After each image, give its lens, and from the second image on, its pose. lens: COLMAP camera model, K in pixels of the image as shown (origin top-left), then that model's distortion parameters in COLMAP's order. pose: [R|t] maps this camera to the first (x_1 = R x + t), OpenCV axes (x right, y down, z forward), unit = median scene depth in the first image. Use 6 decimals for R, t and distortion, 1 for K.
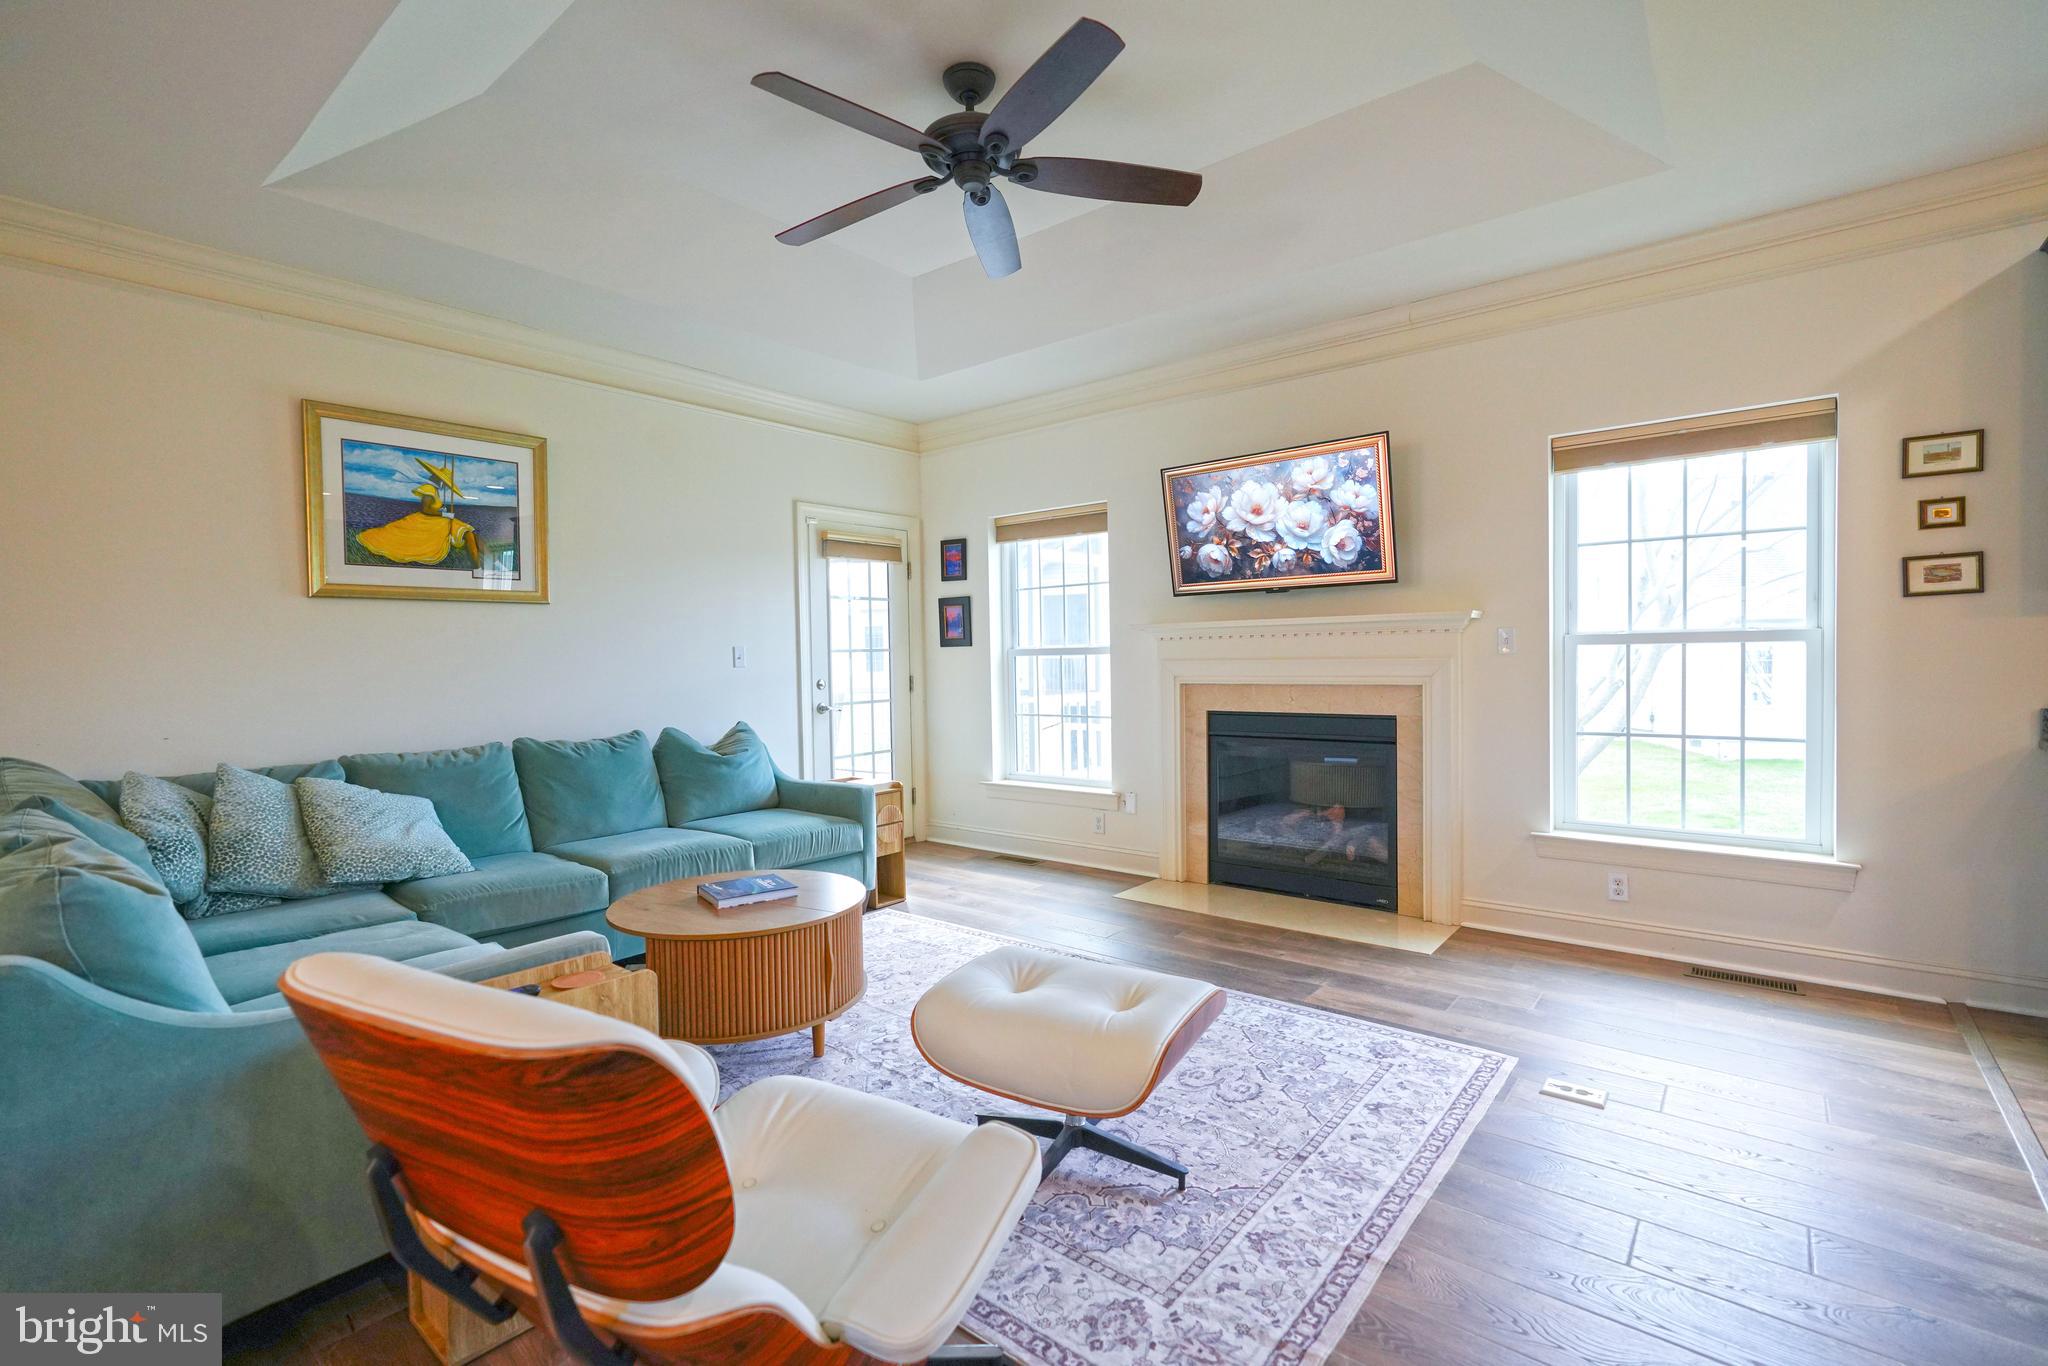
lens RADIAL K [[917.7, 0, 1015.5], [0, 917.7, 681.7], [0, 0, 1]] dist [-0.013206, 0.005547]
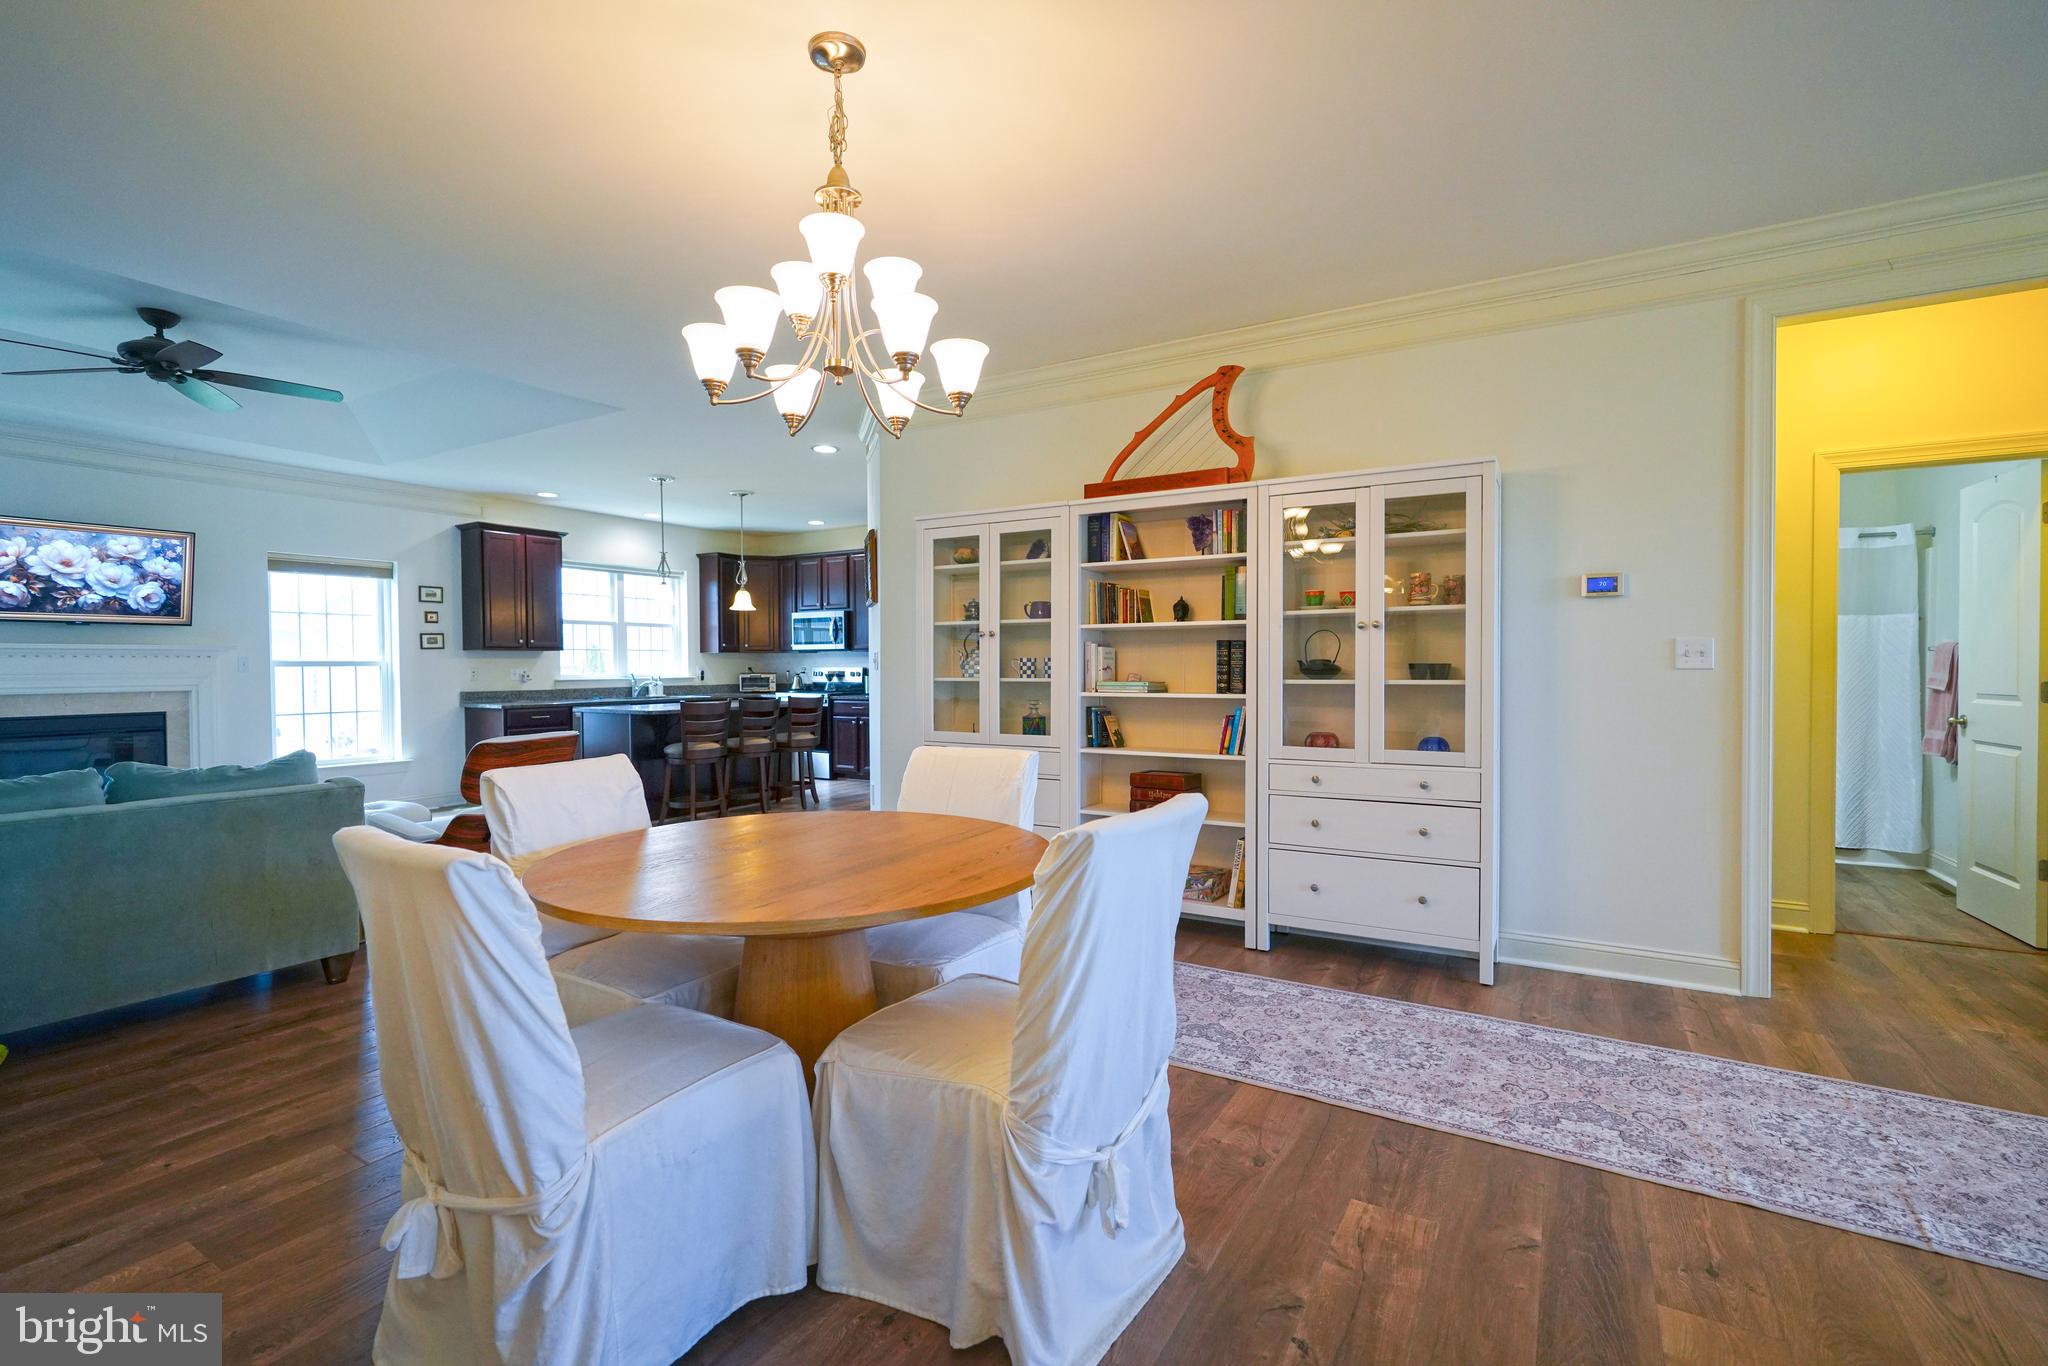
lens RADIAL K [[917.7, 0, 1015.8], [0, 917.7, 679.4], [0, 0, 1]] dist [-0.013206, 0.005547]
pose [[-0.153142, 0.002227, 0.988202, -1.357172], [0.036333, 0.999334, 0.003379, 0.031228], [-0.987536, 0.036421, -0.153121, -0.170889]]
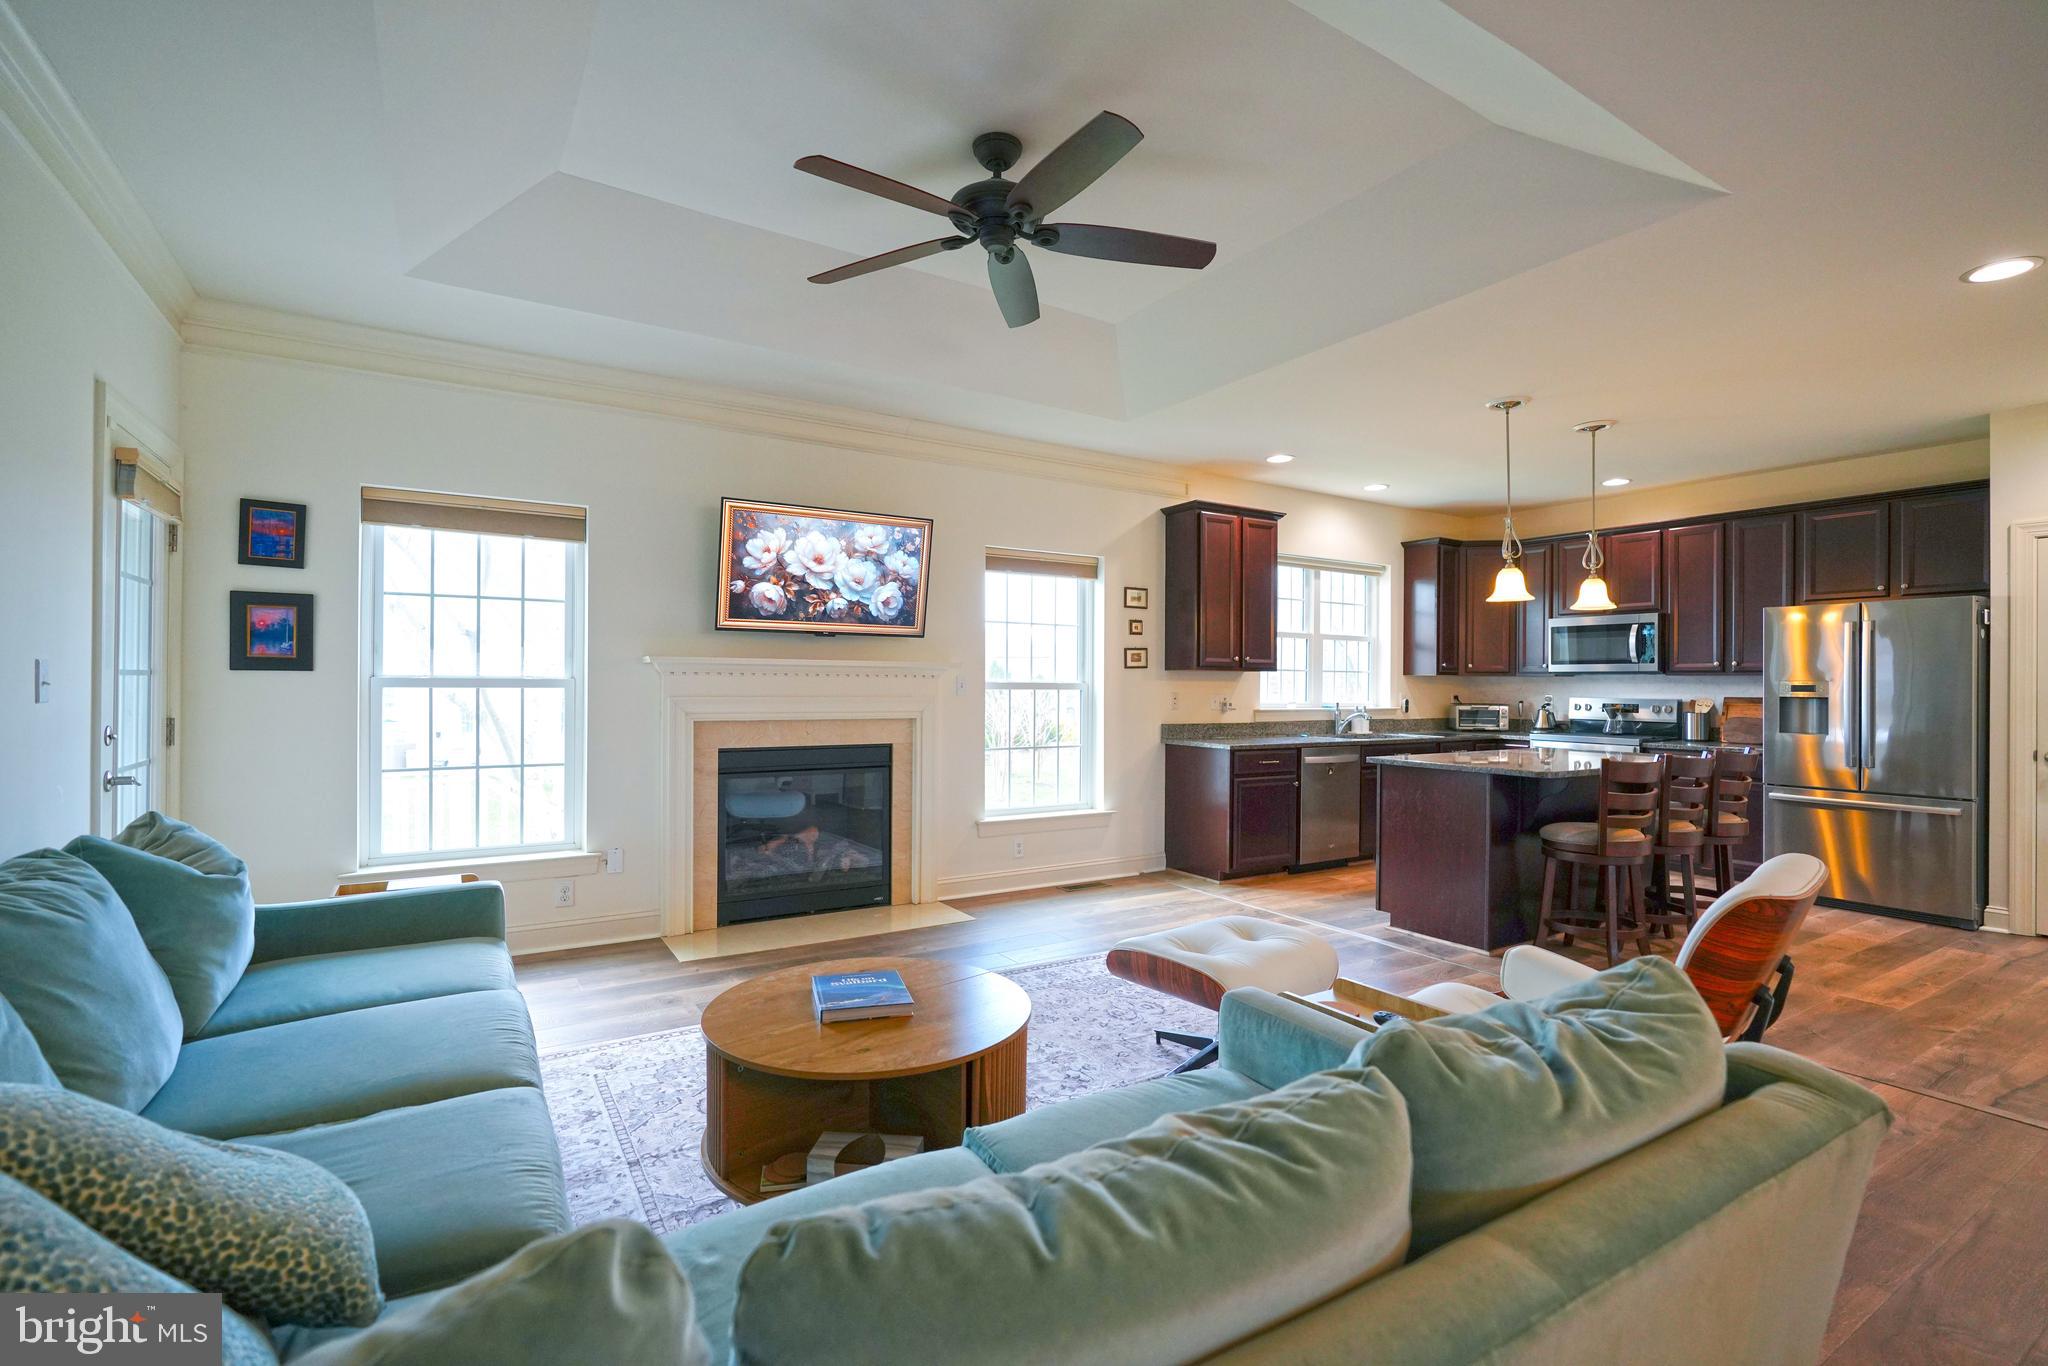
lens RADIAL K [[917.7, 0, 1011.4], [0, 917.7, 680.8], [0, 0, 1]] dist [-0.013206, 0.005547]
pose [[0.320864, 0.024908, 0.946798, -0.740331], [0.013310, 0.999437, -0.030803, -0.007464], [-0.947032, 0.022485, 0.320351, 0.472274]]
